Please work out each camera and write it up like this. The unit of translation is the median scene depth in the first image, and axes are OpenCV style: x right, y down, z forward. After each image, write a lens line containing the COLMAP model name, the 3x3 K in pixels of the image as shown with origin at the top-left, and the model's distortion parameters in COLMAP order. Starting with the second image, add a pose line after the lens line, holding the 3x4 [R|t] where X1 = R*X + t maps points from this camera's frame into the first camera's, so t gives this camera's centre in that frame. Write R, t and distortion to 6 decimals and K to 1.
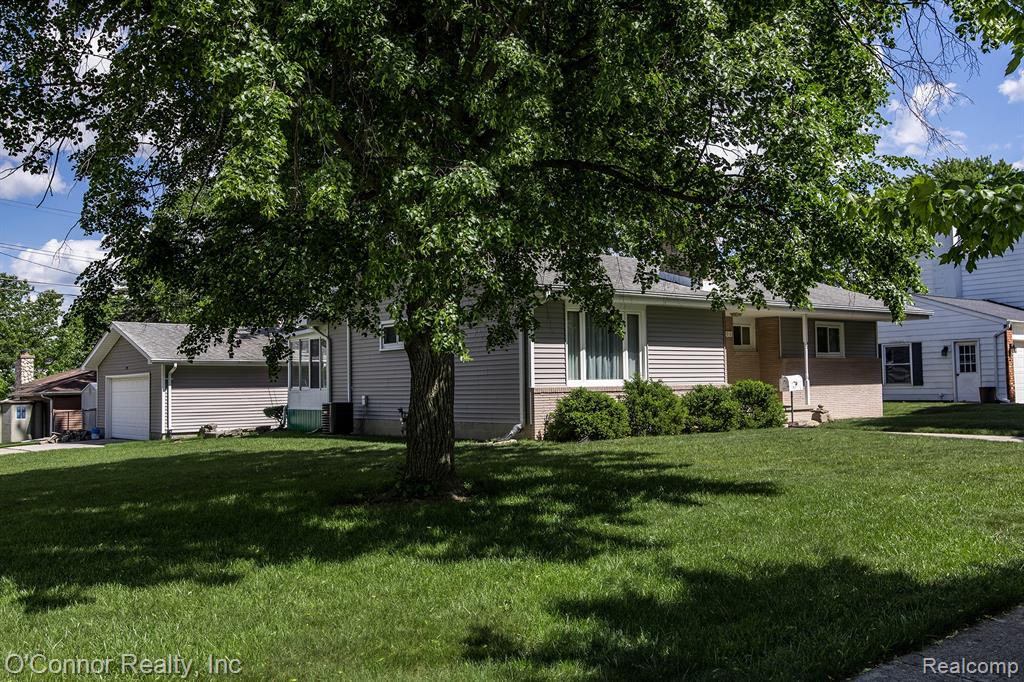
lens RADIAL K [[952.7, 0, 512.0], [0, 952.7, 339.6], [0, 0, 1]] dist [0.010673, 0.000000]
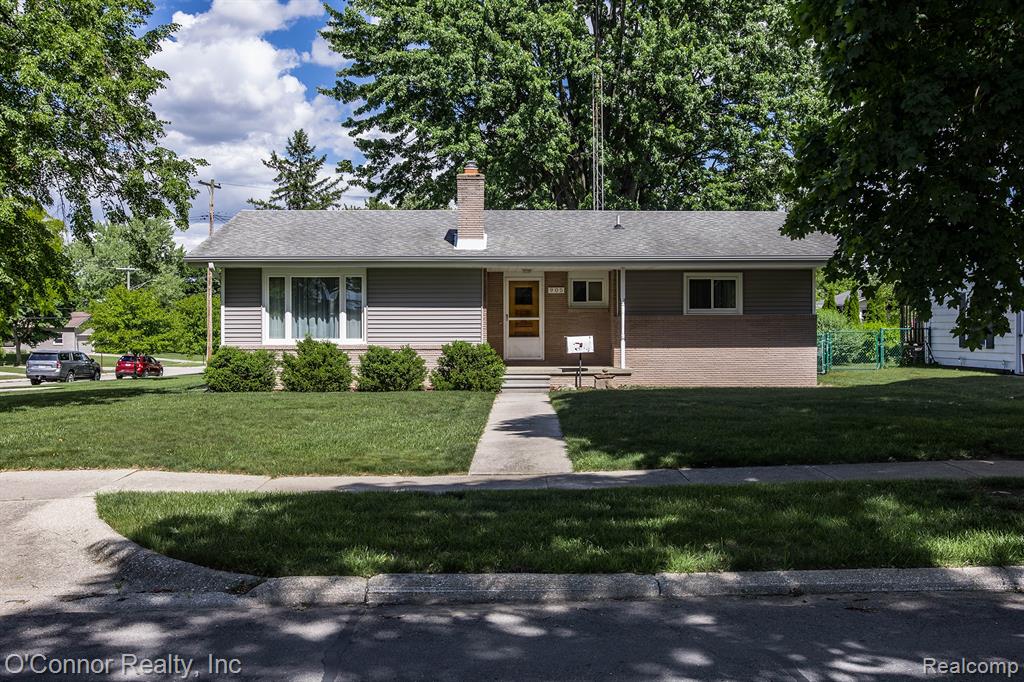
lens RADIAL K [[1040.5, 0, 511.9], [0, 1040.5, 339.1], [0, 0, 1]] dist [-0.000423, 0.000000]
pose [[0.796396, 0.021089, -0.604407, 0.743796], [0.018746, 0.998051, 0.059525, -0.018005], [0.604485, -0.058736, 0.794449, 0.146796]]
